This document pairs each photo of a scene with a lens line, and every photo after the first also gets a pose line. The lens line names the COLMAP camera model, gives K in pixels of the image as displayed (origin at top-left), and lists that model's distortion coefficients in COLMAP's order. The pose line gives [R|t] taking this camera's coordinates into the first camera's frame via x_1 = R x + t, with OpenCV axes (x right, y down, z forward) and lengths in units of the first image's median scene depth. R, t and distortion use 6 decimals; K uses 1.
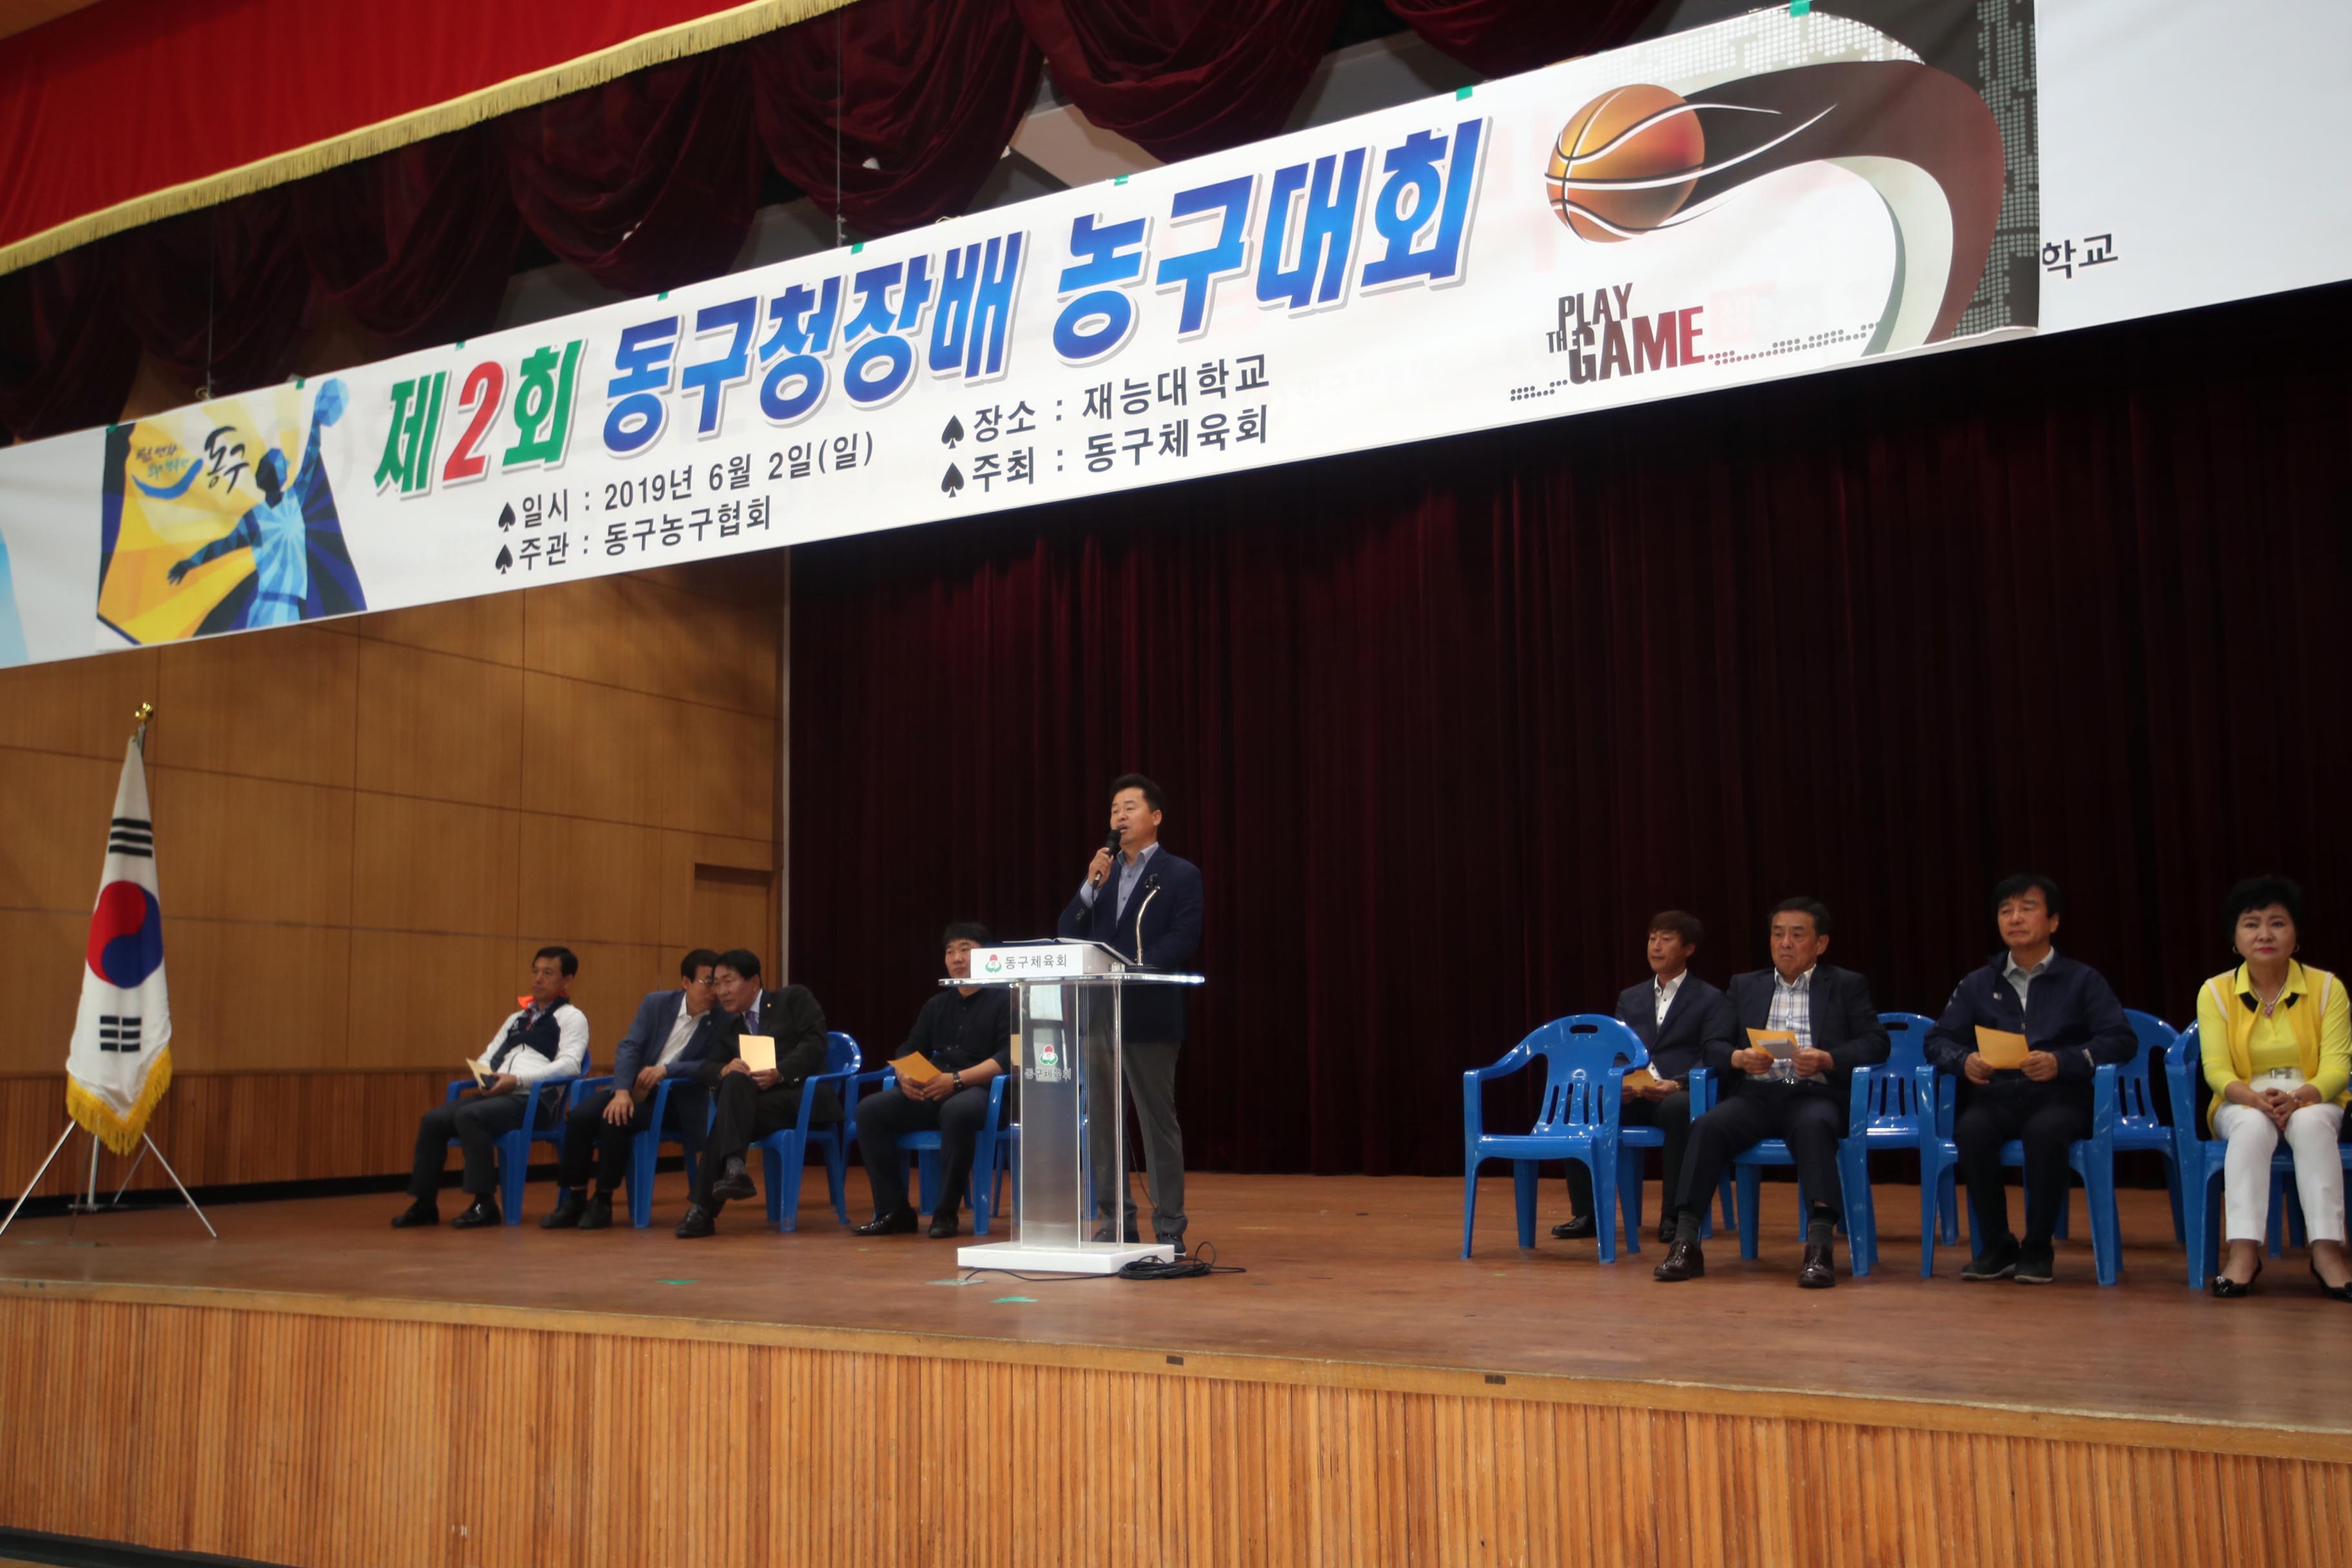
lens RADIAL K [[2138.4, 0, 1164.6], [0, 2138.4, 836.2], [0, 0, 1]] dist [0.033682, 0.000000]
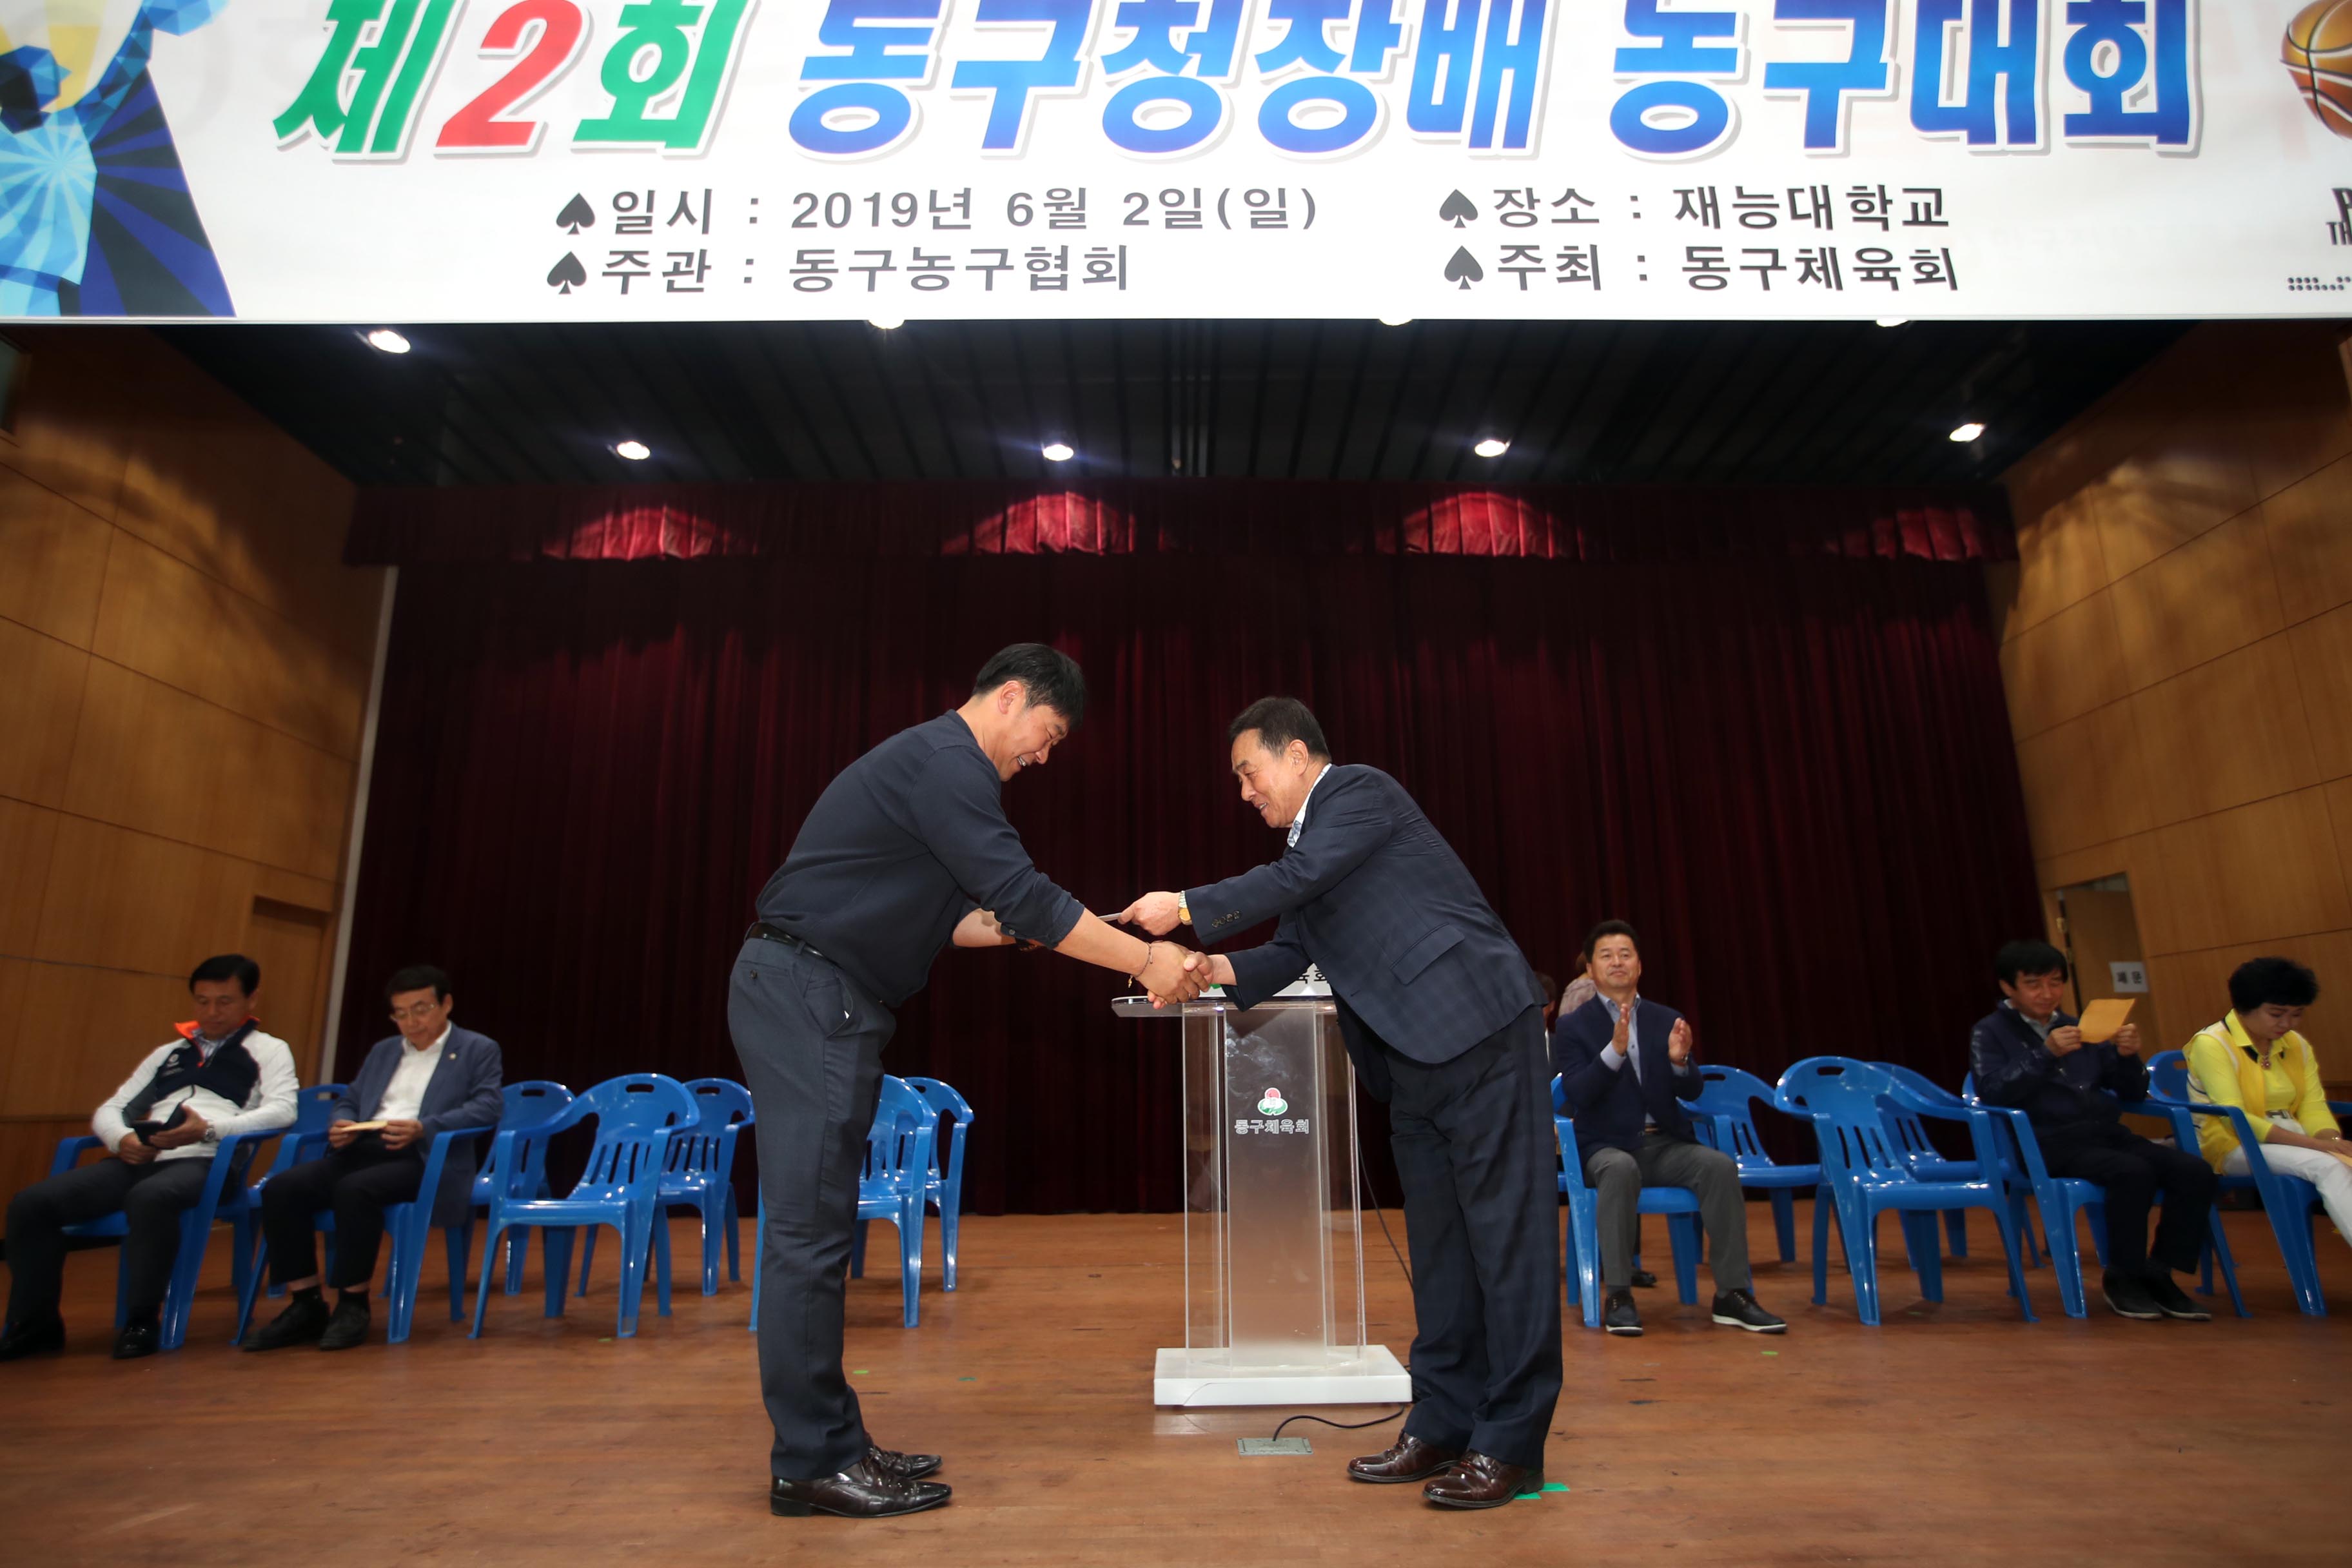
lens RADIAL K [[1316.1, 0, 1177.7], [0, 1316.1, 795.6], [0, 0, 1]] dist [-0.032500, 0.023261]
pose [[0.857413, 0.118598, 0.500777, -0.363670], [-0.051159, 0.987906, -0.146372, 0.071856], [-0.512080, 0.099882, 0.853111, 0.673936]]
